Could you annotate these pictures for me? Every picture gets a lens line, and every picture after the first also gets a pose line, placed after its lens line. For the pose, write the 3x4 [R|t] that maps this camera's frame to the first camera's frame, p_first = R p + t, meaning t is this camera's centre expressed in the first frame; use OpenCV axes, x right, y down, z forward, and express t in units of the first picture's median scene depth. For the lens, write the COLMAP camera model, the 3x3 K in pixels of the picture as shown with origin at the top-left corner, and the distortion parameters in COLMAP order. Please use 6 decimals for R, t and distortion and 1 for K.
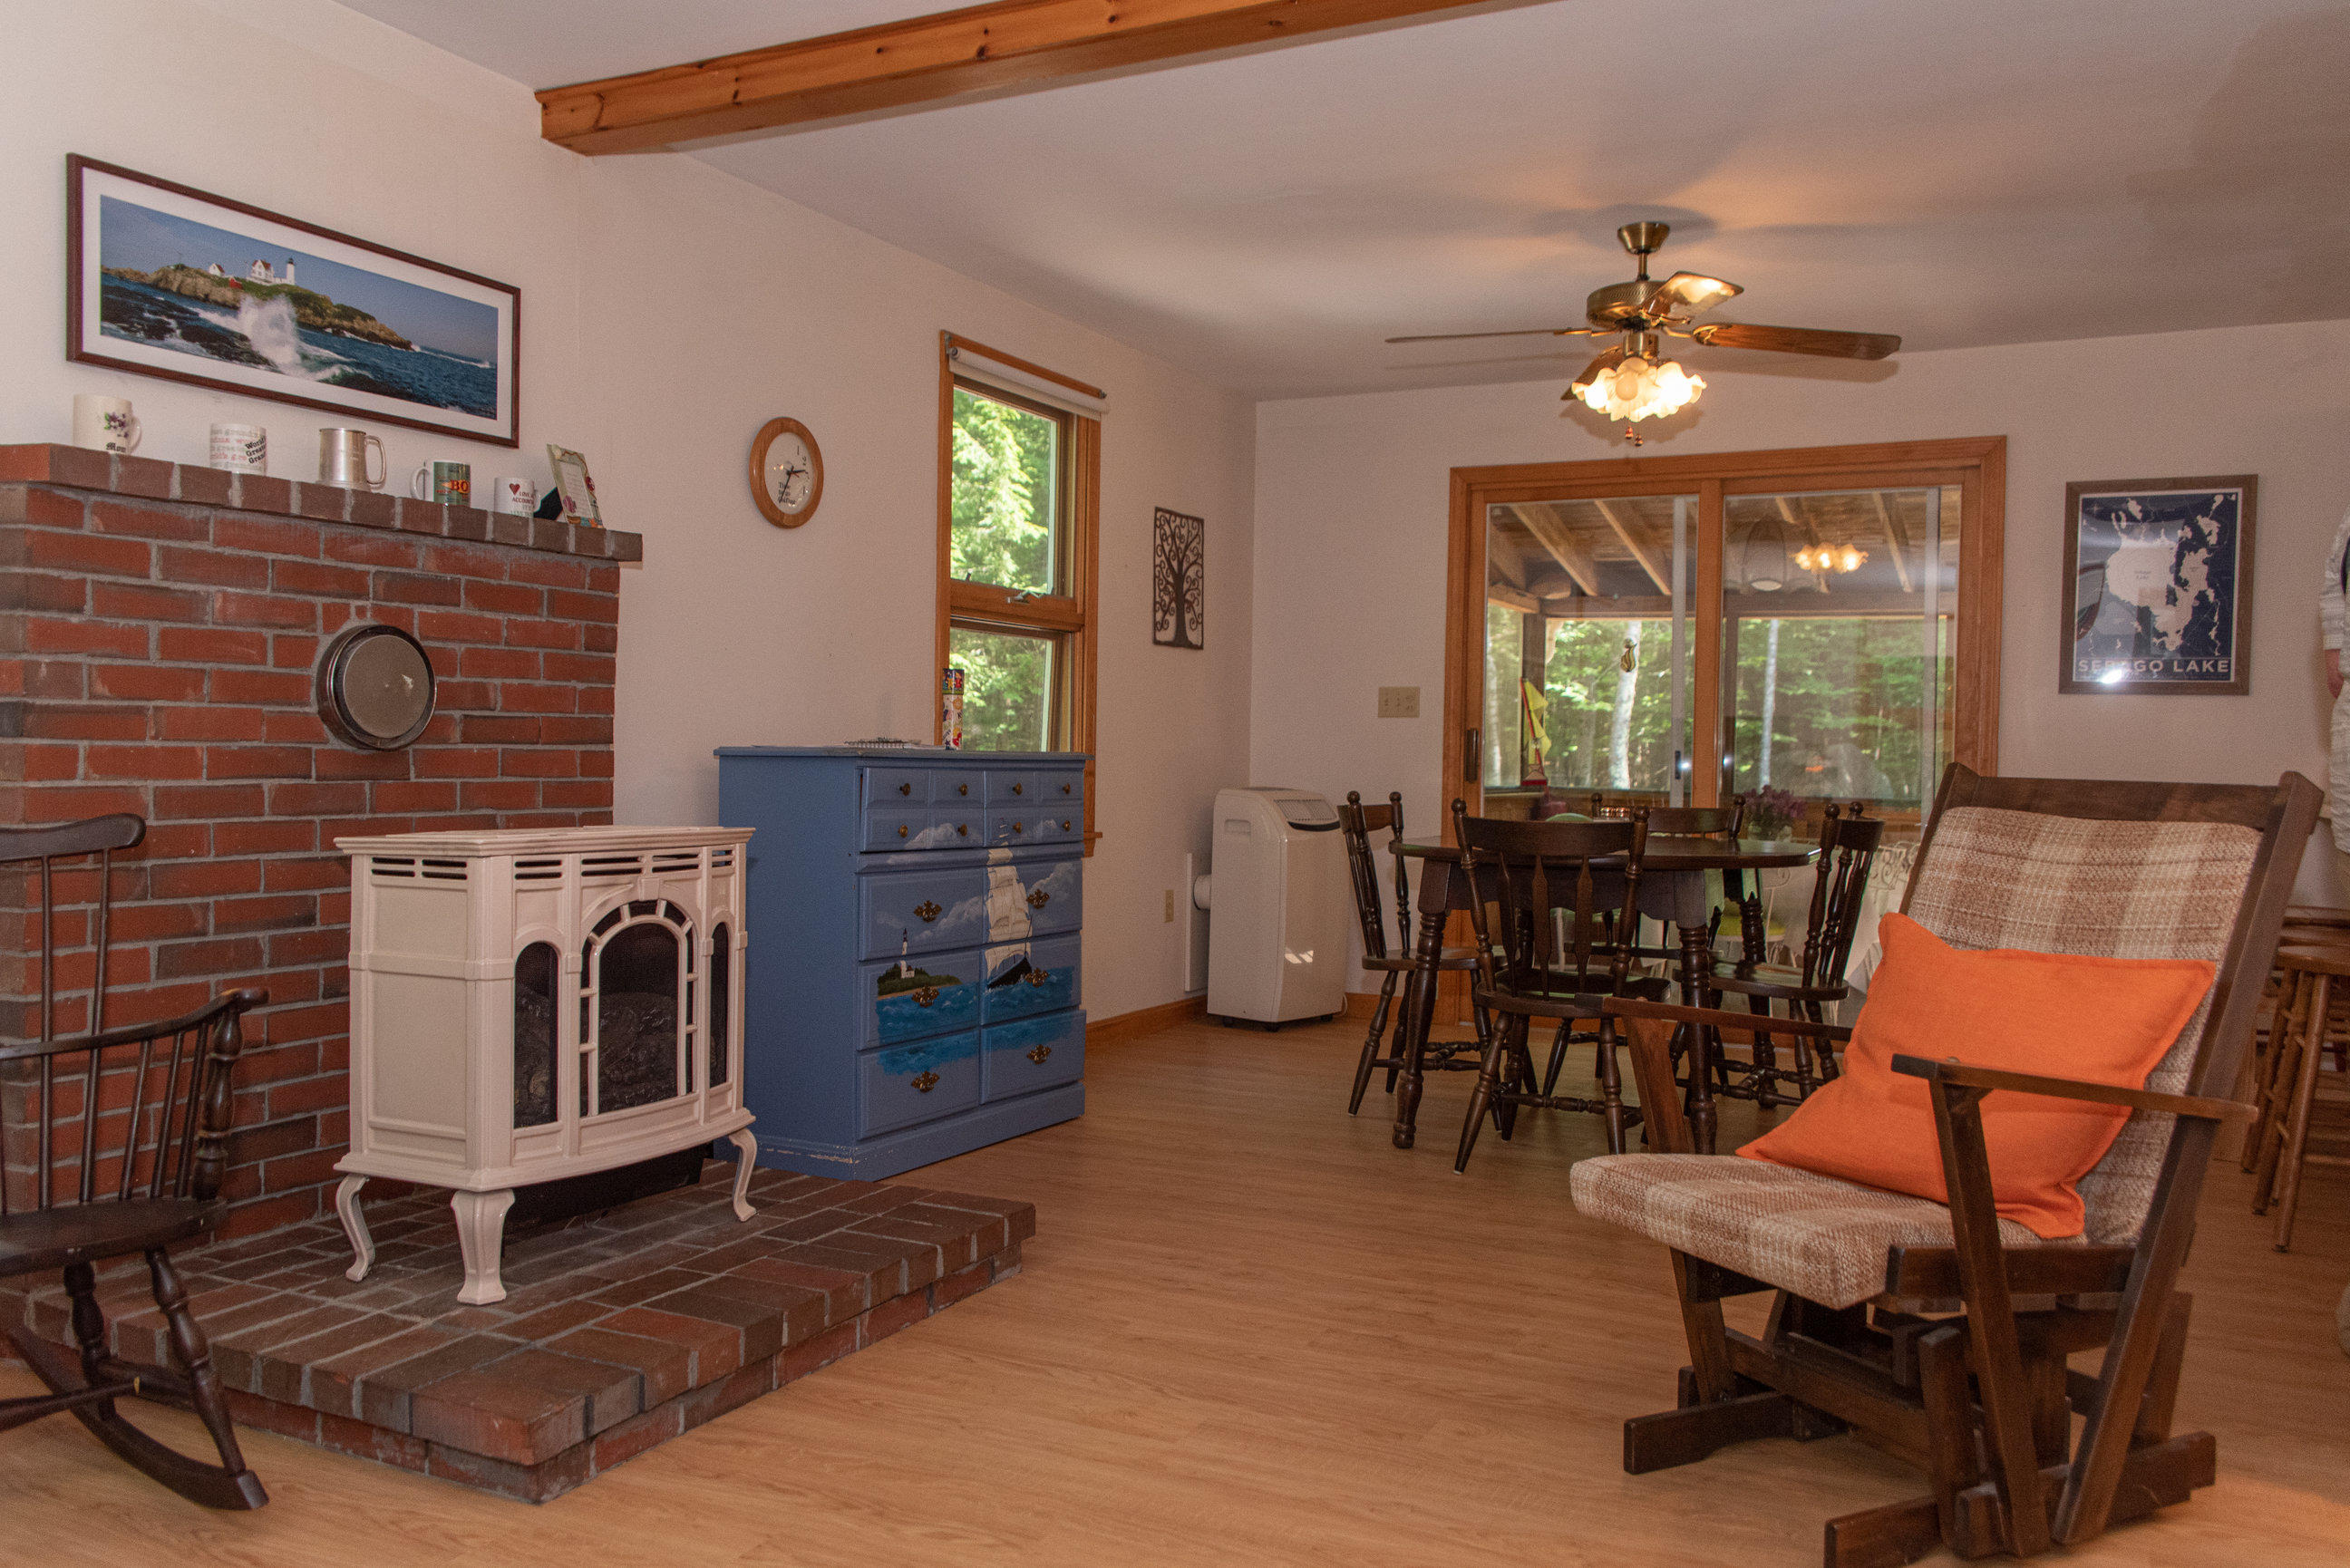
lens RADIAL K [[1838.5, 0, 1169.3], [0, 1838.5, 777.9], [0, 0, 1]] dist [0.009572, 0.012387]
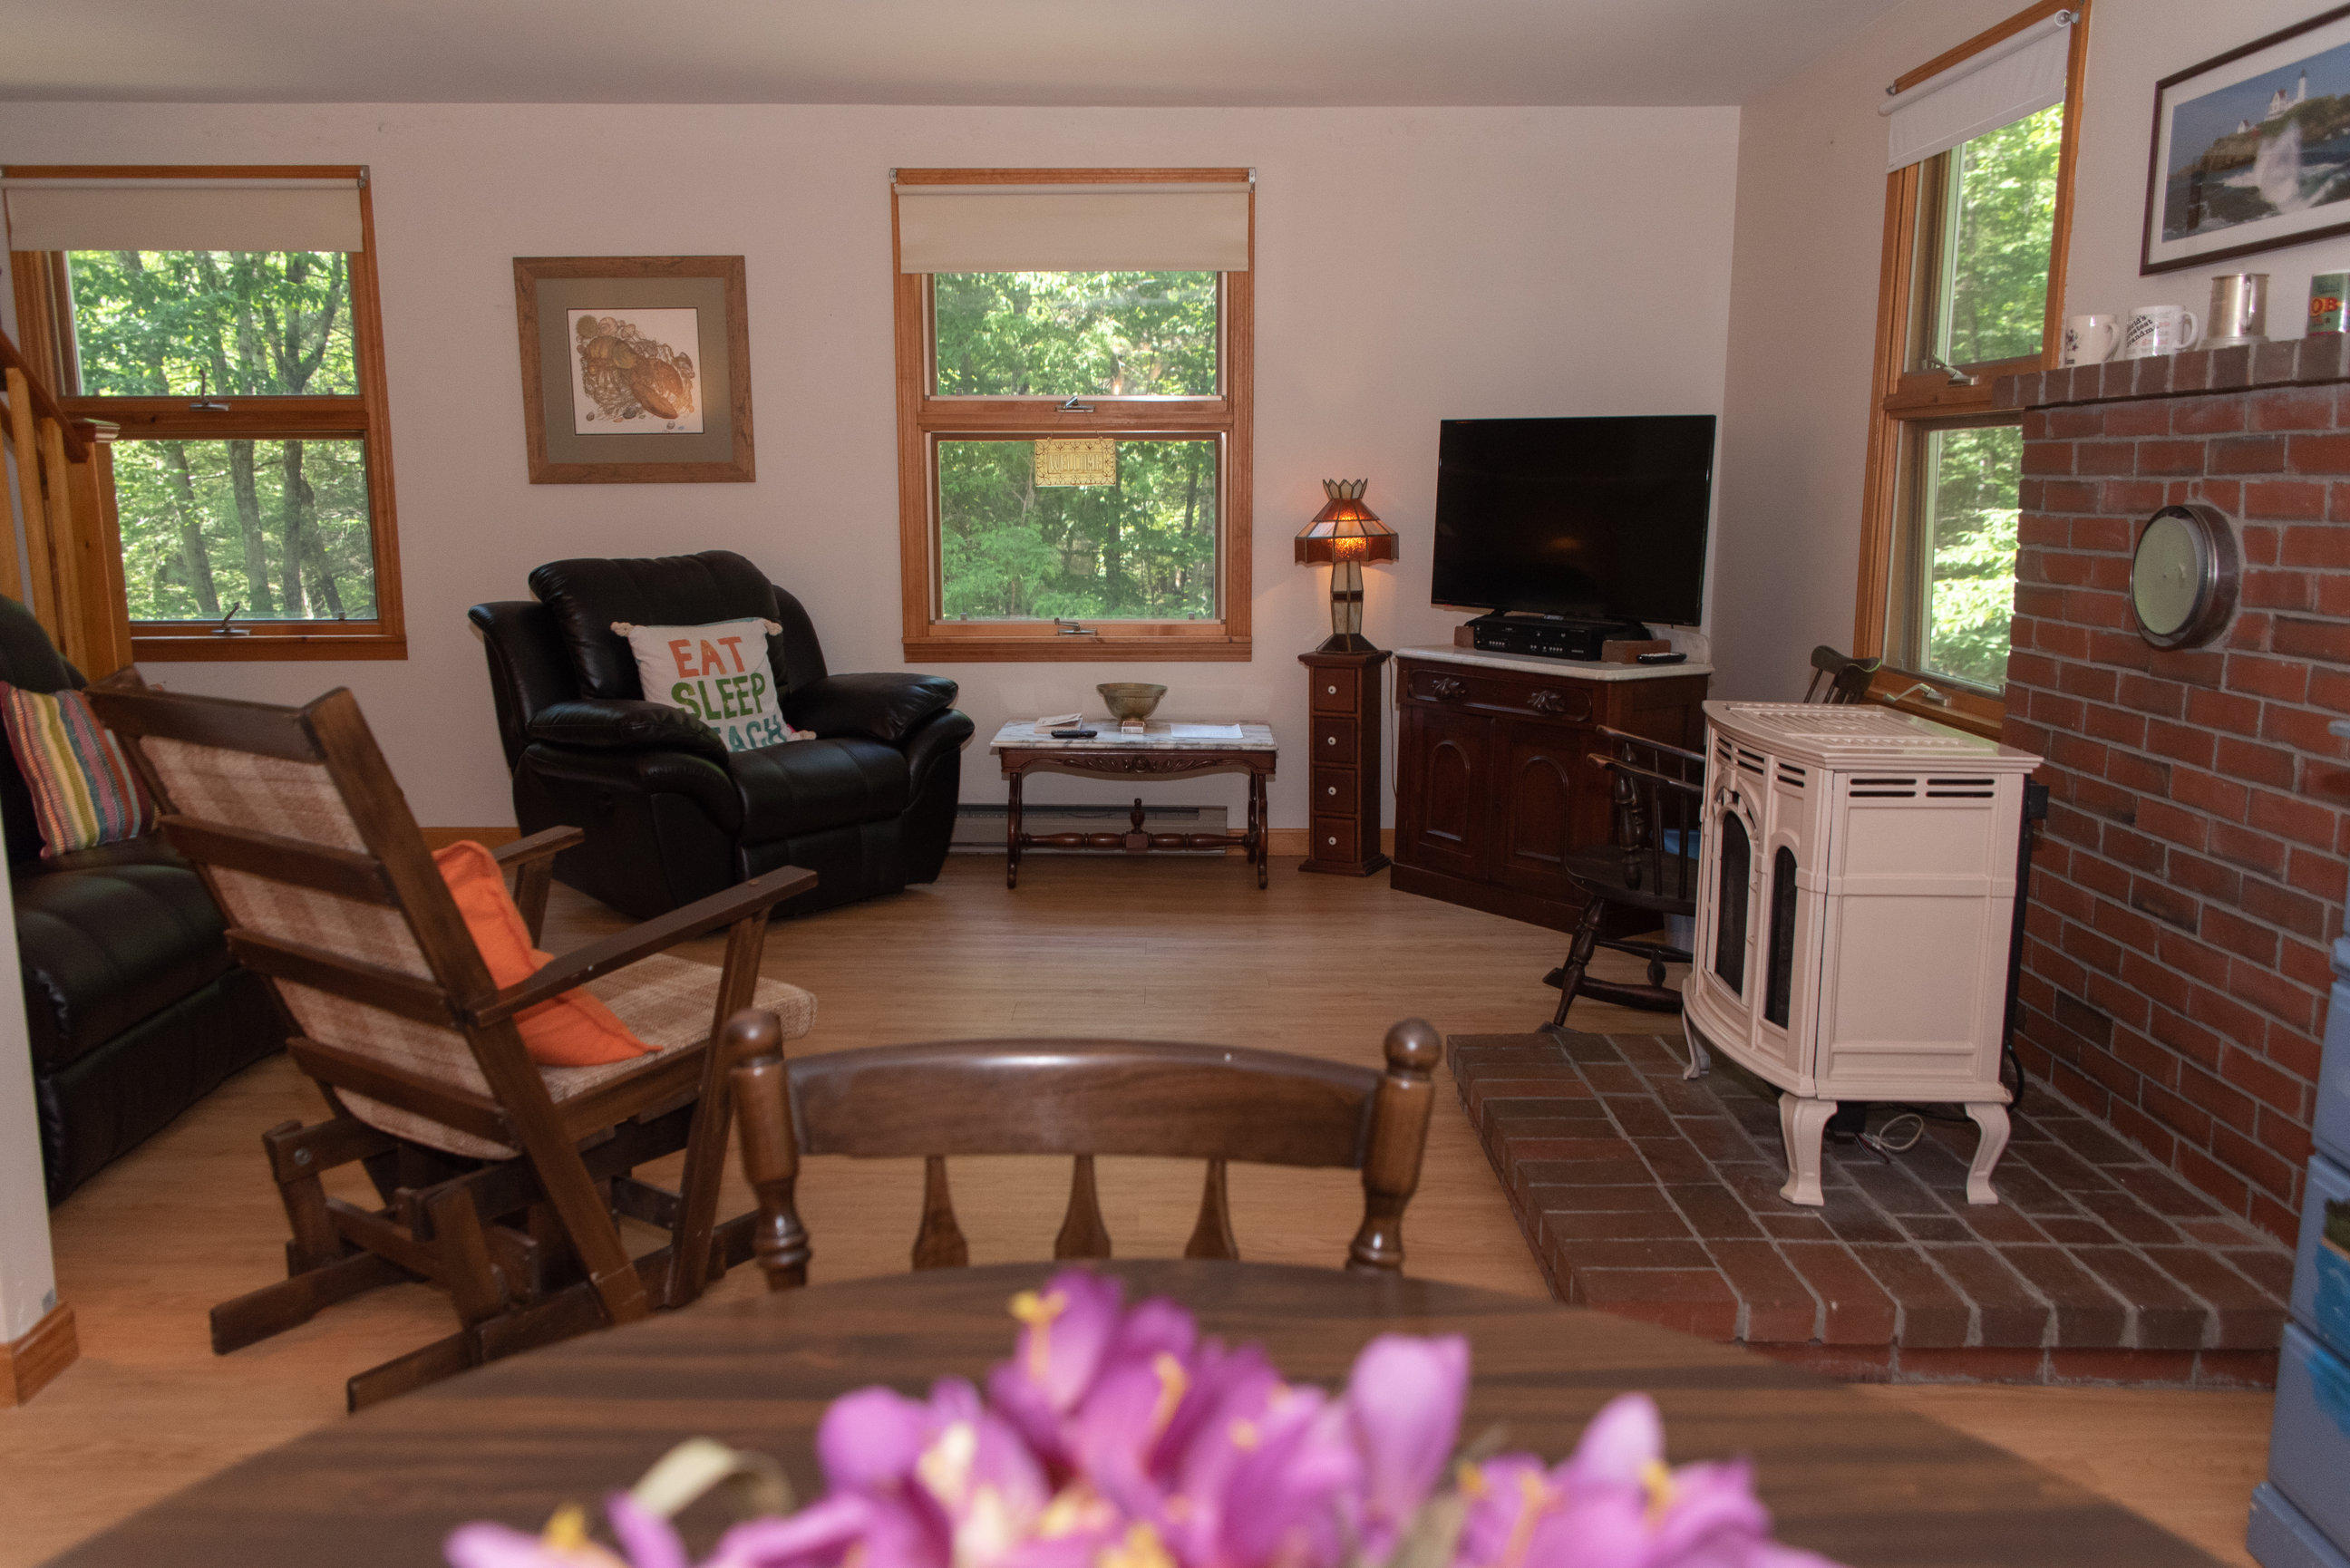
lens RADIAL K [[1838.5, 0, 1173.1], [0, 1838.5, 794.8], [0, 0, 1]] dist [0.009572, 0.012387]
pose [[-0.888882, 0.064641, -0.453553, 0.408896], [-0.020394, 0.983432, 0.180127, -0.097471], [0.457682, 0.169362, -0.872837, 1.599158]]
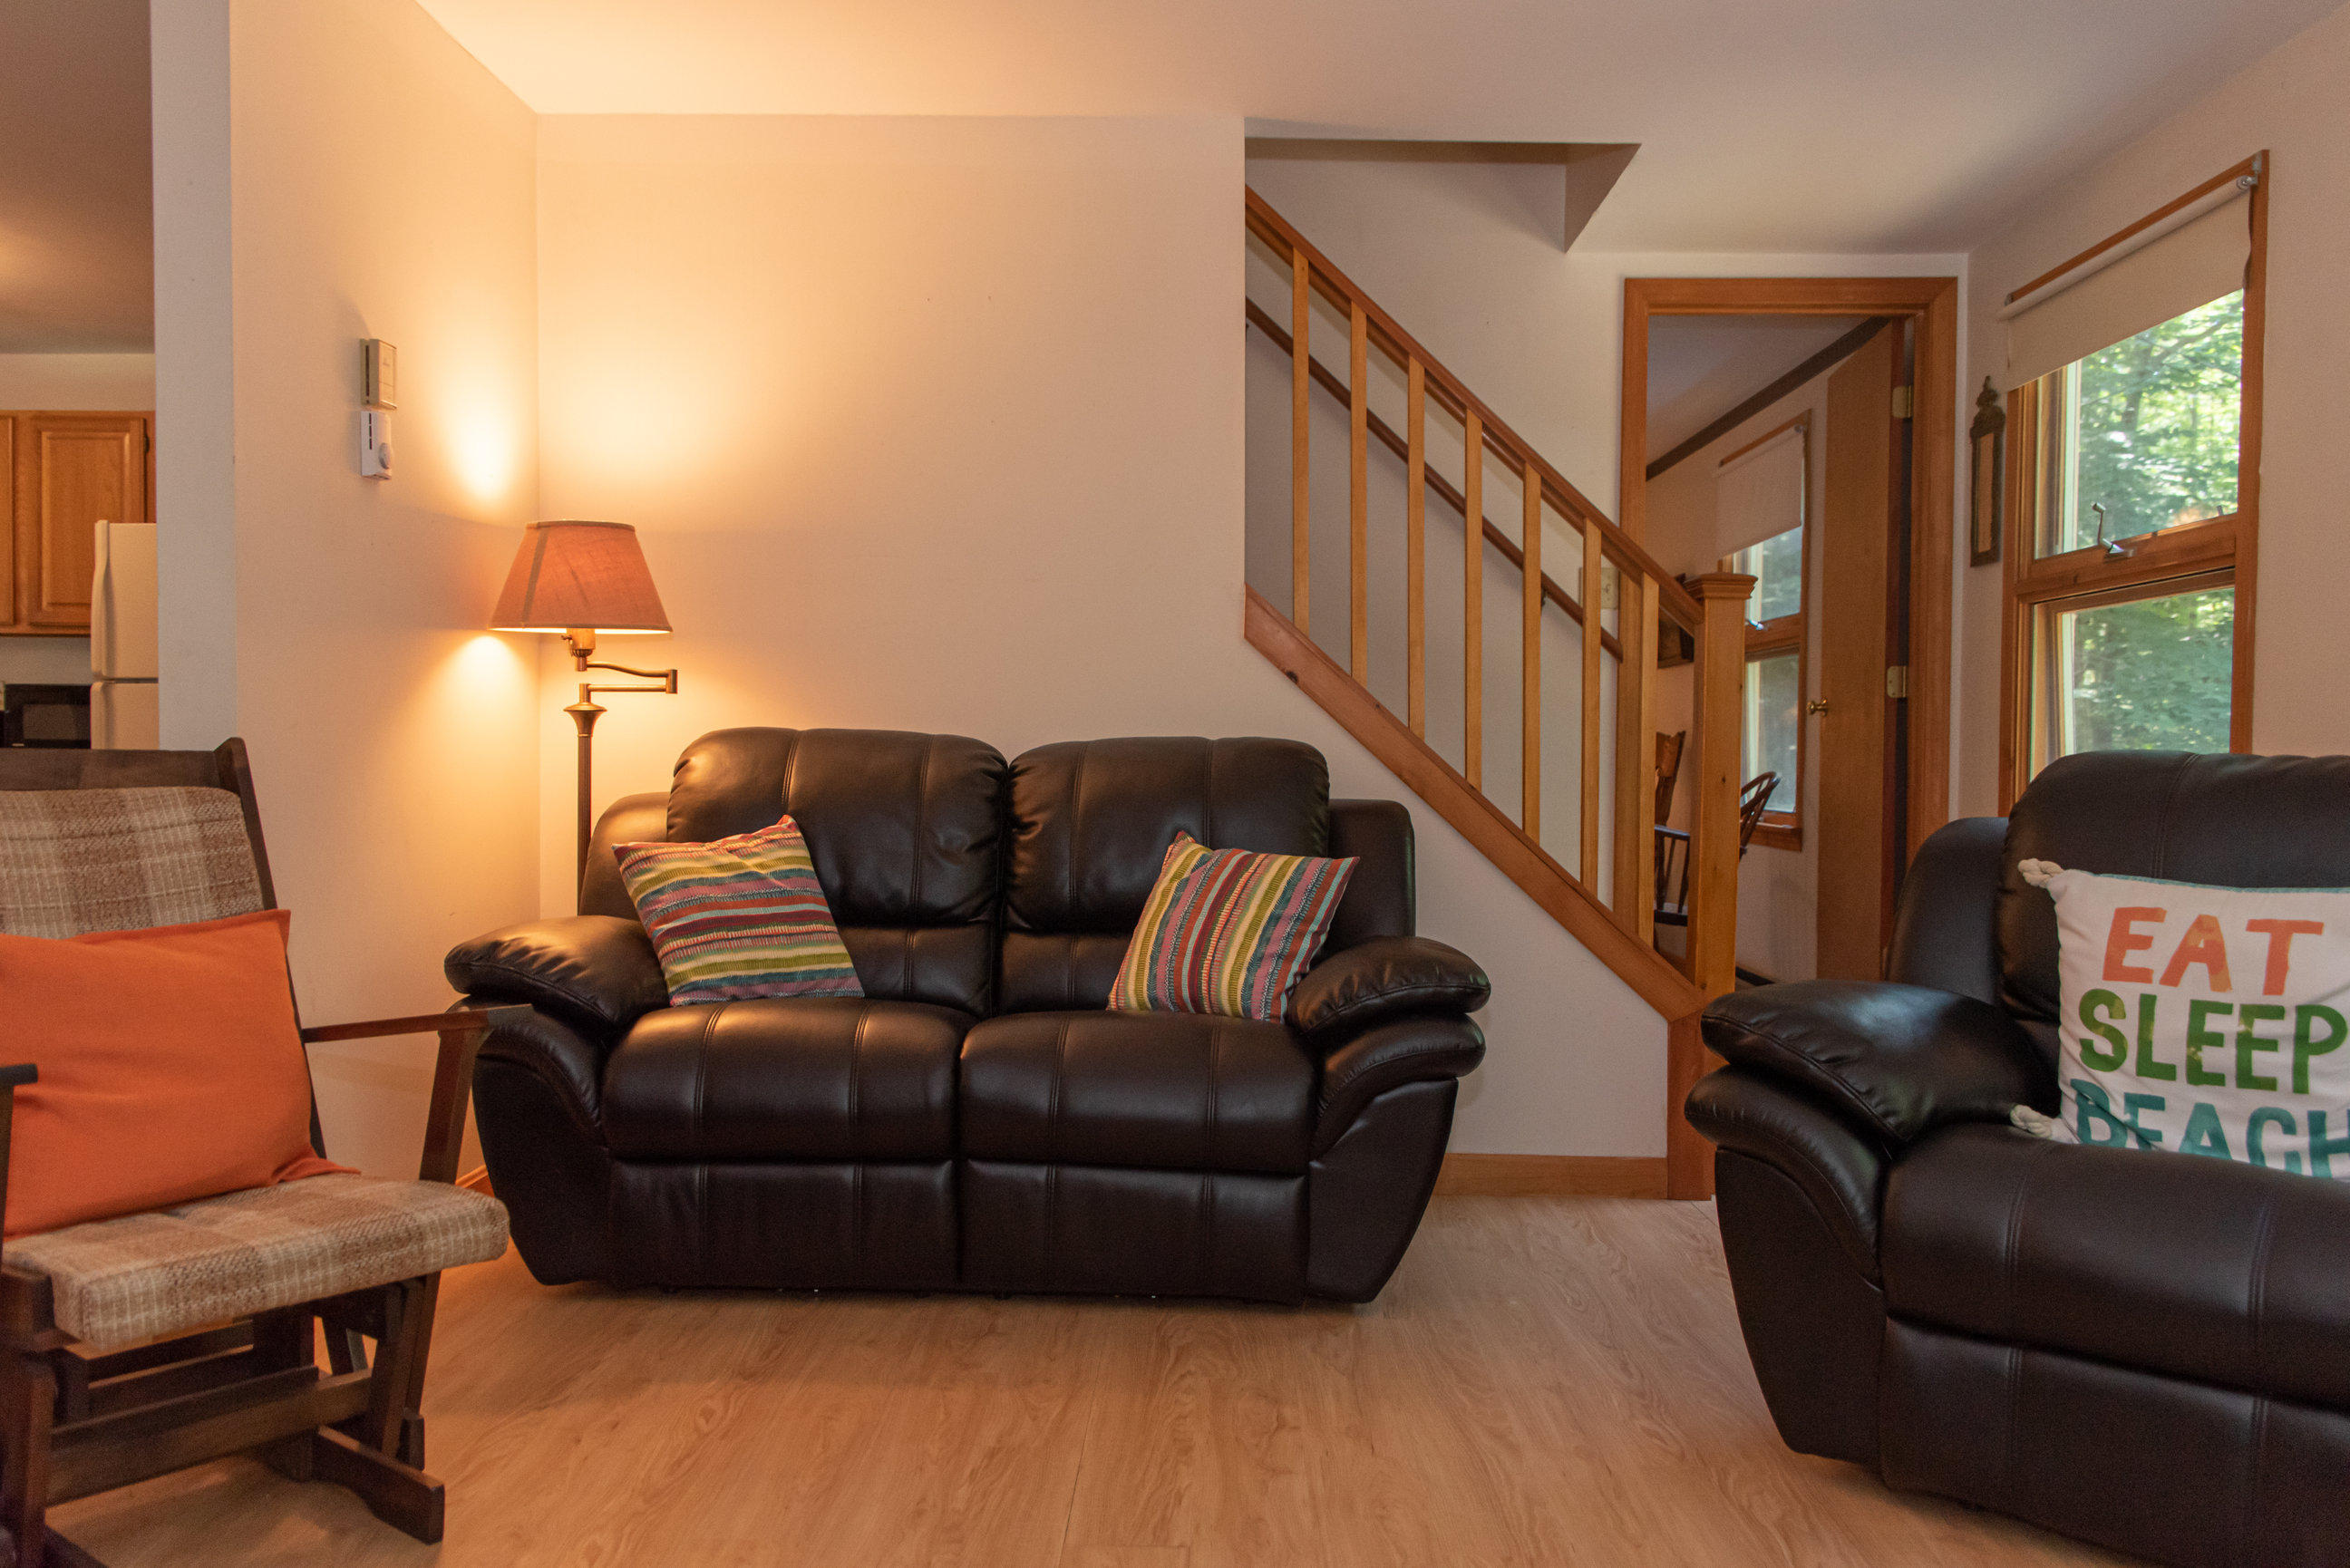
lens RADIAL K [[1838.5, 0, 1195.9], [0, 1838.5, 788.1], [0, 0, 1]] dist [0.009572, 0.012387]
pose [[-0.425068, -0.042021, 0.904186, -0.475443], [-0.004588, 0.999009, 0.044271, -0.017929], [-0.905150, 0.014669, -0.424839, 0.695499]]
